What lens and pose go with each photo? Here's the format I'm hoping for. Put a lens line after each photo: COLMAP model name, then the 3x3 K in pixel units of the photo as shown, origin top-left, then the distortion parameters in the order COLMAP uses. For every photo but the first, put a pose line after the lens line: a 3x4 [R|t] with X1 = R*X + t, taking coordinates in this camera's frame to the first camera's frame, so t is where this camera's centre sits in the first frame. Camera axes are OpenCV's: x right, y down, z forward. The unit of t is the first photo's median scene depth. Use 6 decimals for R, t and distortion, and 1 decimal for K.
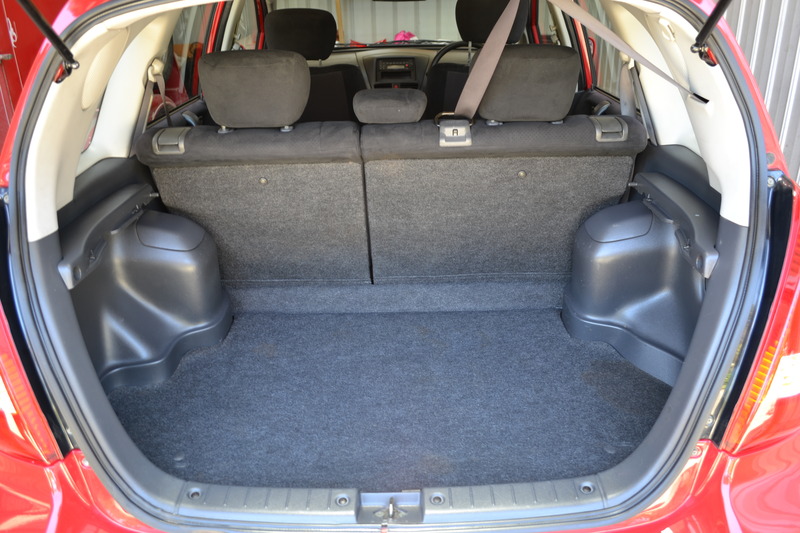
lens RADIAL K [[634.1, 0, 400.0], [0, 634.1, 266.5], [0, 0, 1]] dist [-0.067419, -0.006495]
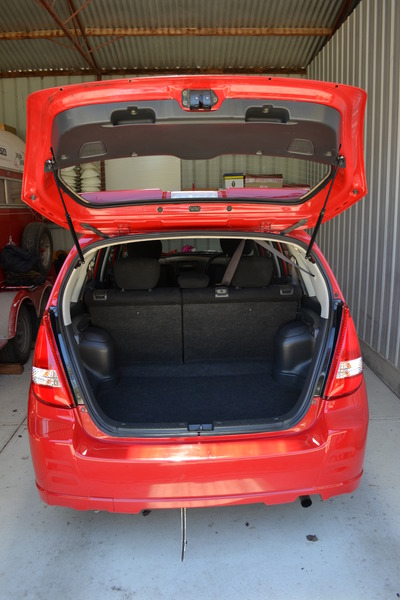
lens RADIAL K [[475.6, 0, 200.0], [0, 475.6, 300.0], [0, 0, 1]] dist [-0.067419, -0.006495]
pose [[0.998853, -0.001367, 0.047861, -0.076452], [0.012552, 0.972112, -0.234183, 0.226557], [-0.046206, 0.234515, 0.971014, -0.697476]]
